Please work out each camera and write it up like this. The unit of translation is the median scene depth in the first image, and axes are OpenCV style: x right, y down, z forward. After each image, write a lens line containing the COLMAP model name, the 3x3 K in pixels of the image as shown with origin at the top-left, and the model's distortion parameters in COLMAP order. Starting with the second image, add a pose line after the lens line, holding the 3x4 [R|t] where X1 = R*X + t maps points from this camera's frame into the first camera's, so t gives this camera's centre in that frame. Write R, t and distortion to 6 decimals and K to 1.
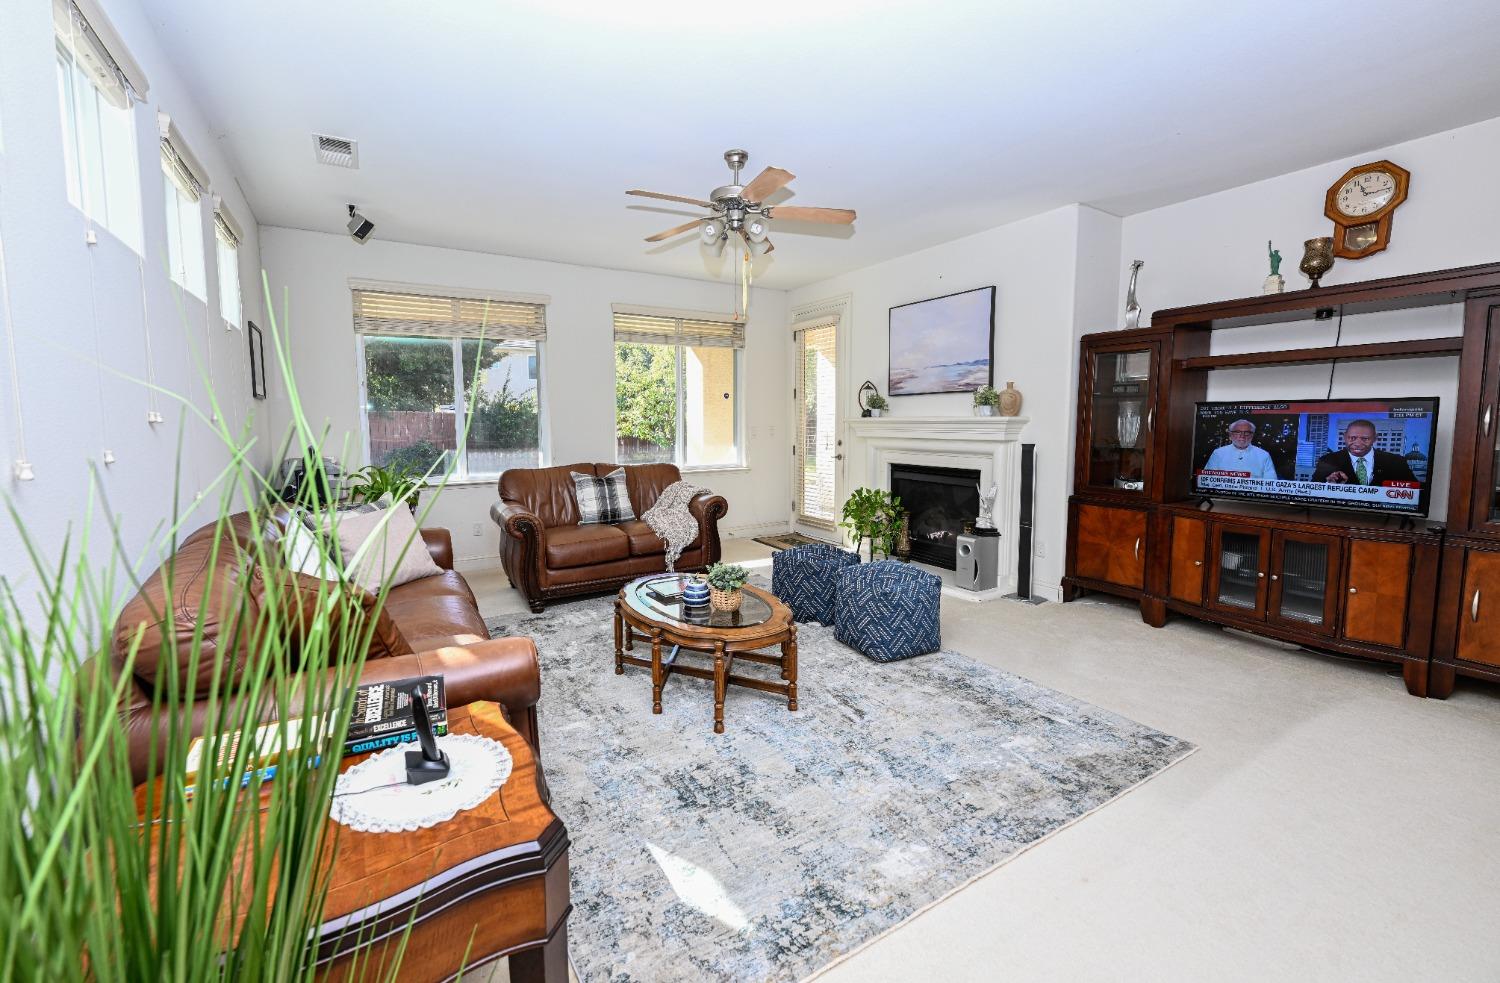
lens RADIAL K [[608.1, 0, 725.4], [0, 608.1, 475.6], [0, 0, 1]] dist [-0.001557, -0.000185]
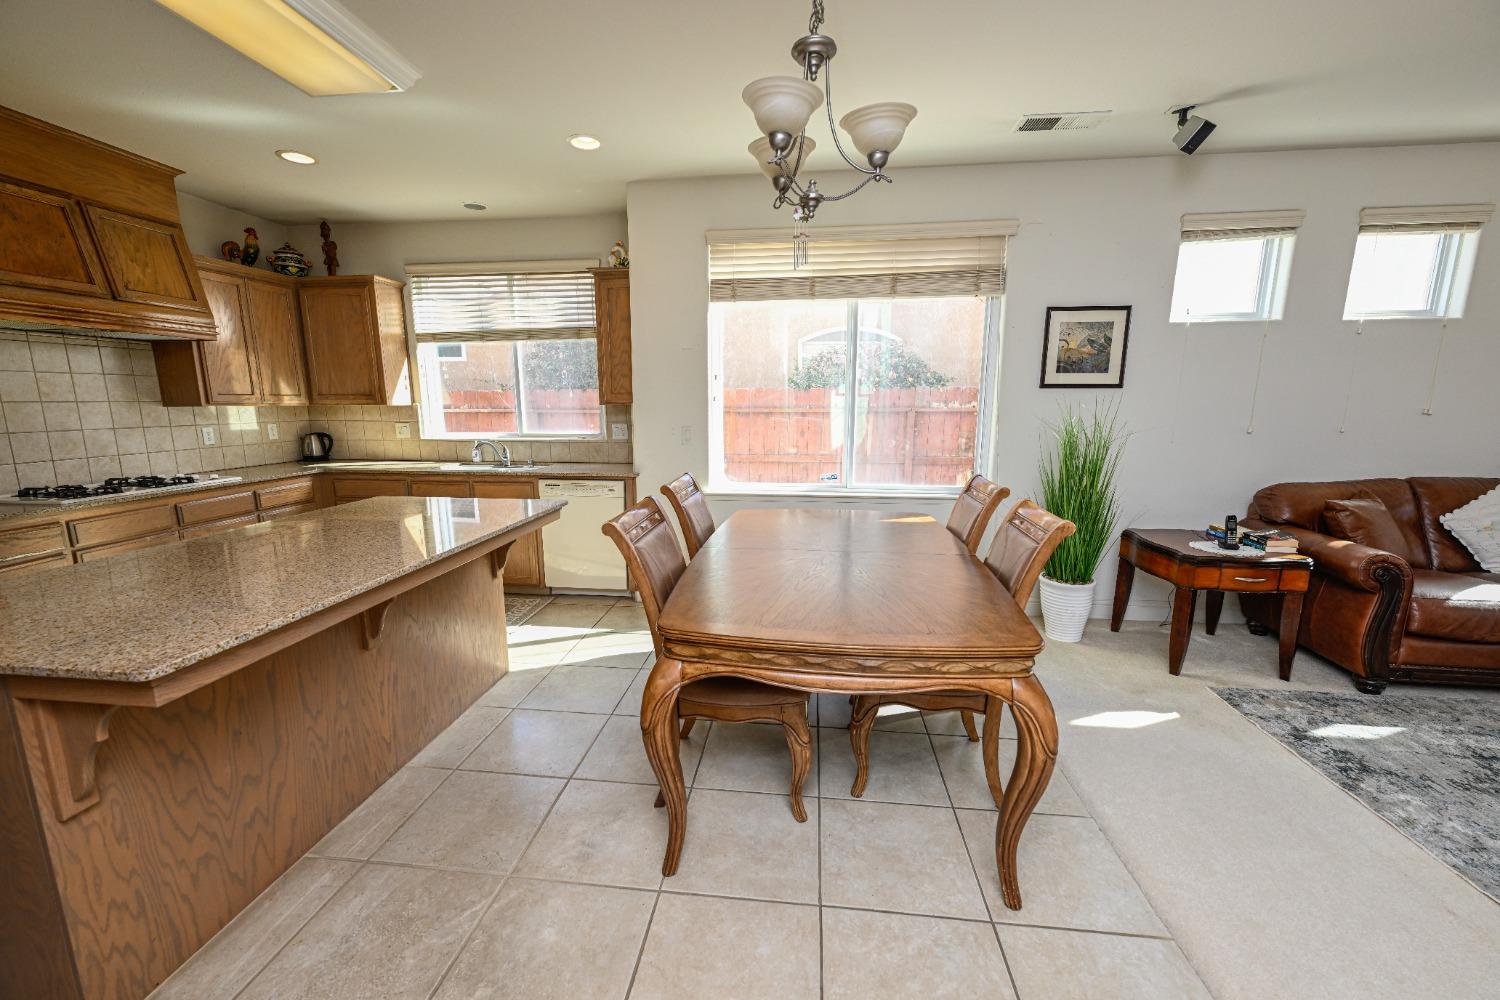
lens RADIAL K [[595.0, 0, 744.5], [0, 595.0, 505.9], [0, 0, 1]] dist [-0.000570, 0.000022]
pose [[-0.604794, 0.146901, -0.782716, 0.877330], [-0.068332, 0.969643, 0.234782, -0.050627], [0.793445, 0.195479, -0.576396, 0.238565]]
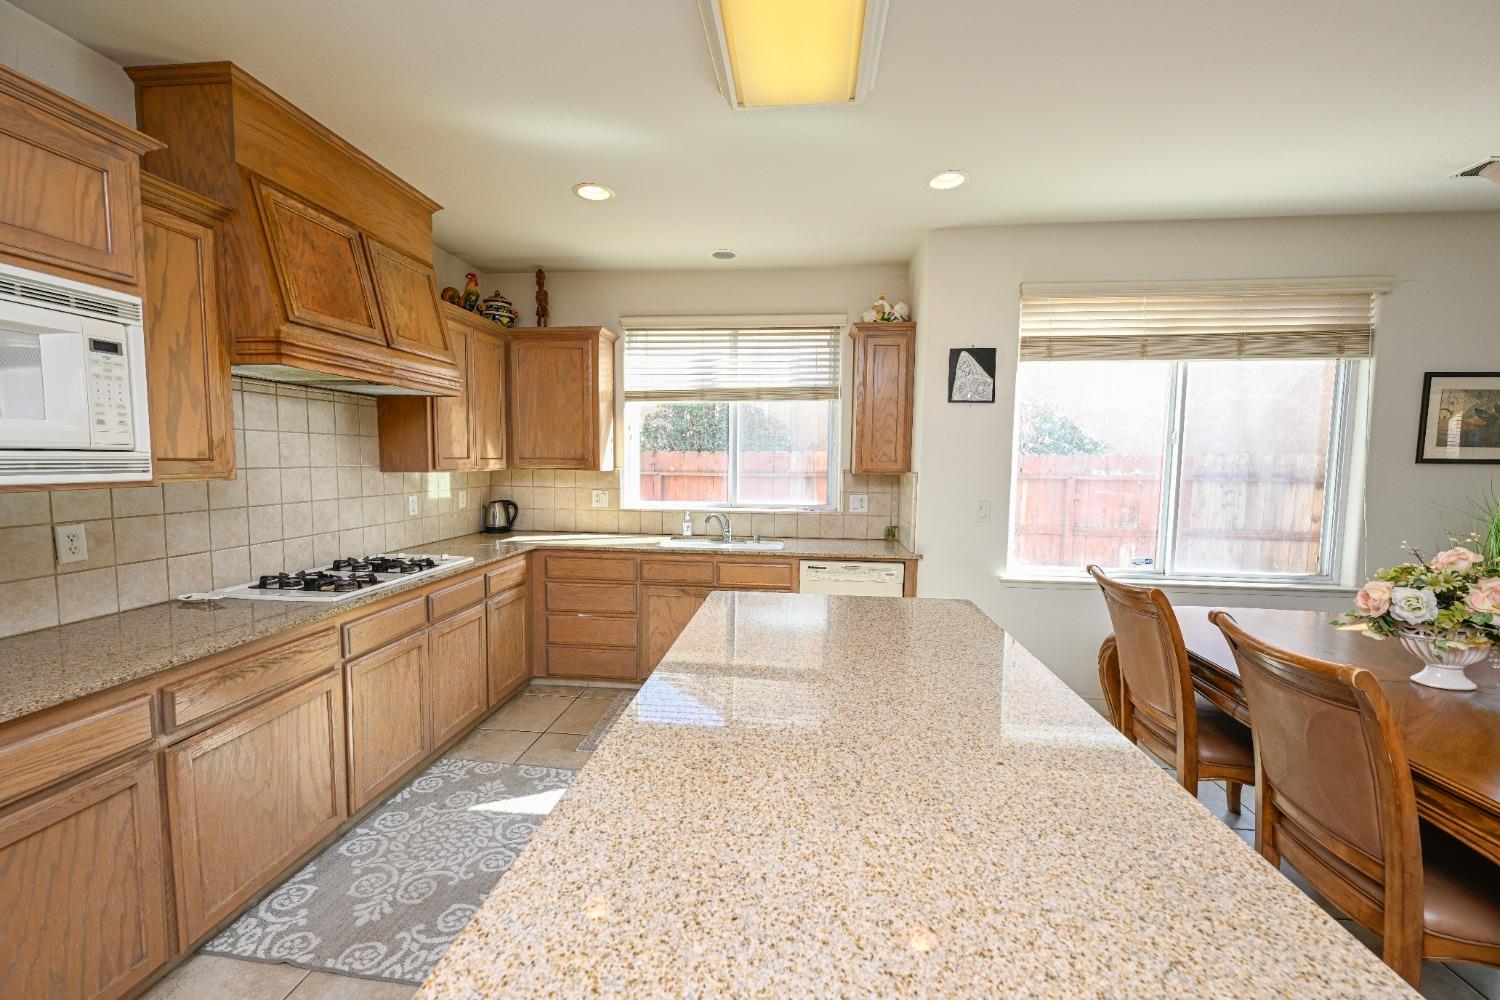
lens RADIAL K [[592.6, 0, 747.7], [0, 592.6, 502.7], [0, 0, 1]] dist [-0.000774, -0.000154]
pose [[-0.592766, 0.060357, -0.803110, 1.031500], [-0.080701, 0.987718, 0.133796, -0.022585], [0.801321, 0.144122, -0.580614, -0.239211]]
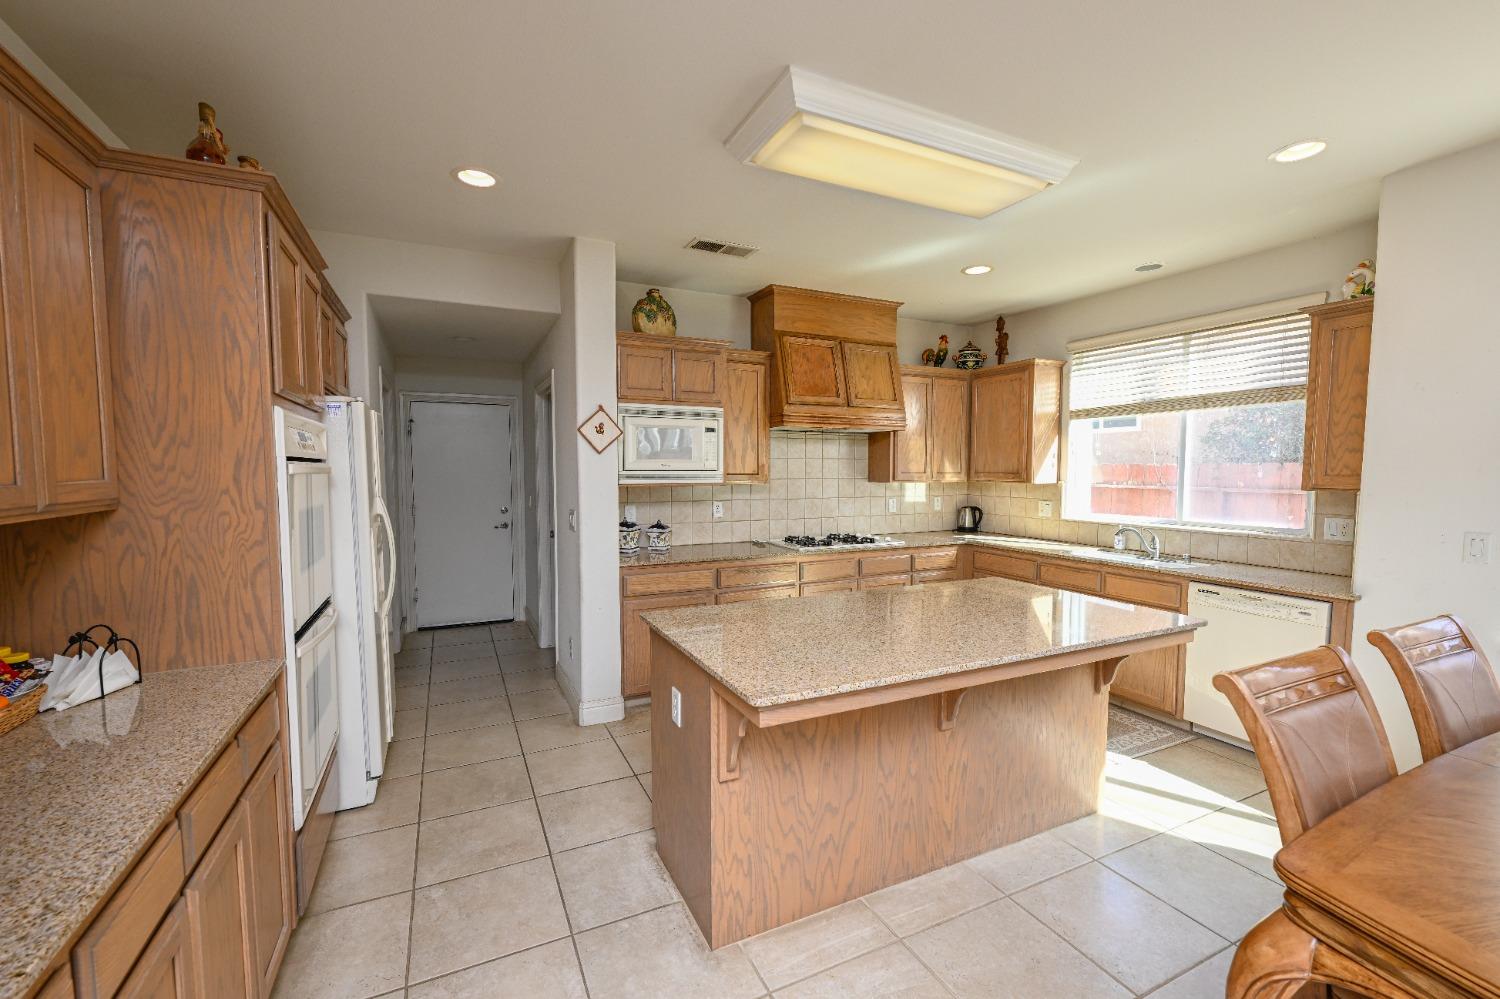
lens RADIAL K [[628.7, 0, 744.0], [0, 628.7, 506.5], [0, 0, 1]] dist [0.000083, -0.000316]
pose [[-0.996060, -0.000844, 0.088678, 0.809575], [0.012778, 0.988154, 0.152934, -0.072222], [-0.087757, 0.153464, -0.984250, 0.242134]]
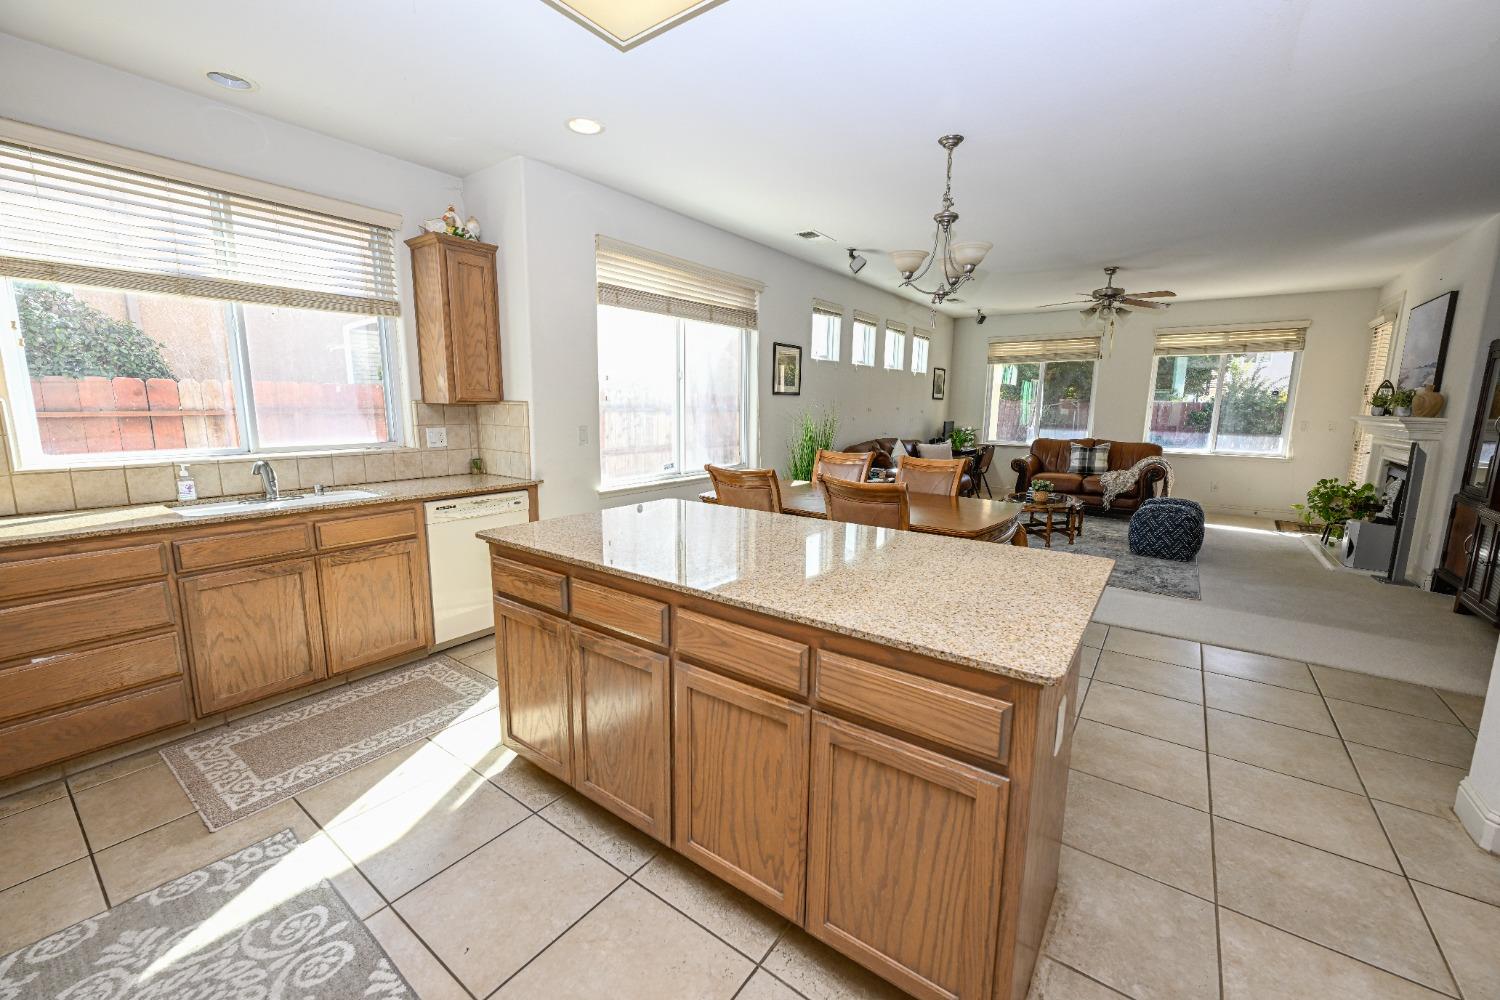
lens RADIAL K [[592.6, 0, 747.7], [0, 592.6, 502.7], [0, 0, 1]] dist [-0.000774, -0.000154]
pose [[0.396013, 0.161090, -0.904004, 1.155453], [-0.095761, 0.986368, 0.133818, 0.032491], [0.913238, 0.033575, 0.406041, -0.624910]]
